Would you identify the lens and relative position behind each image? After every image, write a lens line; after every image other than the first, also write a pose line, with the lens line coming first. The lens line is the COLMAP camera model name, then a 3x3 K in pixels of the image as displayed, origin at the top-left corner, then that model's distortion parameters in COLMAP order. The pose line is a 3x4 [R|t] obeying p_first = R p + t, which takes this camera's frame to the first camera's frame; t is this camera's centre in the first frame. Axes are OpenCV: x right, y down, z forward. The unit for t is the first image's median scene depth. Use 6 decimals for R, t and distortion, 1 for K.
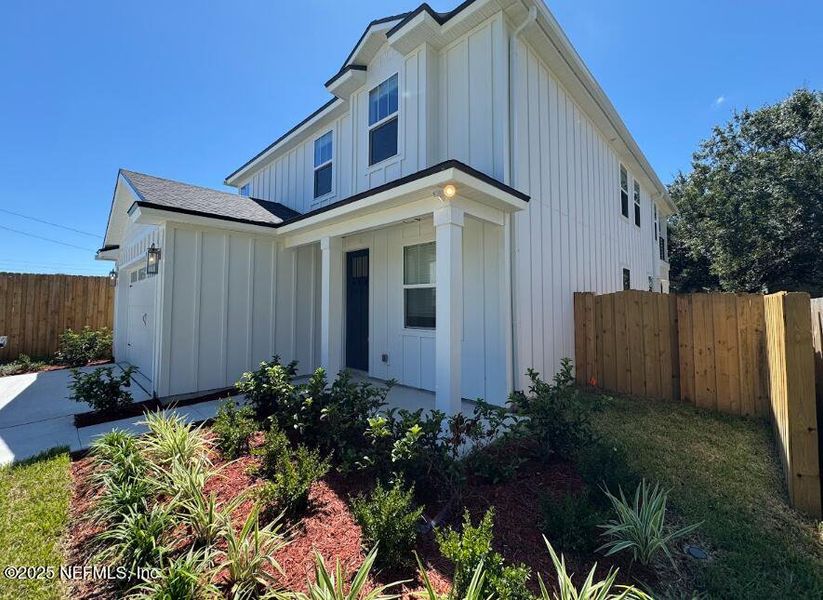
lens RADIAL K [[339.8, 0, 407.1], [0, 339.8, 293.4], [0, 0, 1]] dist [0.000468, 0.000763]
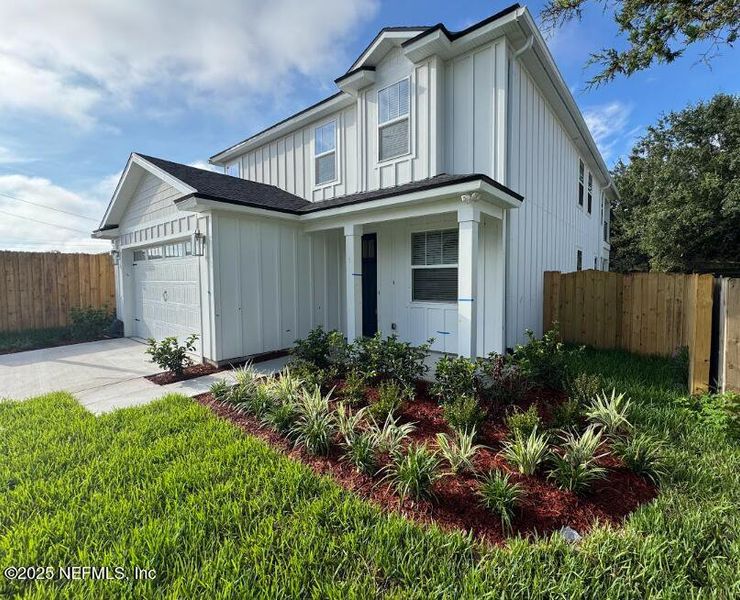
lens RADIAL K [[351.8, 0, 372.1], [0, 351.8, 300.3], [0, 0, 1]] dist [0.001263, -0.002103]
pose [[0.994868, -0.010904, 0.100591, -0.275804], [0.000939, 0.995128, 0.098588, -0.025359], [-0.101176, -0.097988, 0.990031, -0.229378]]
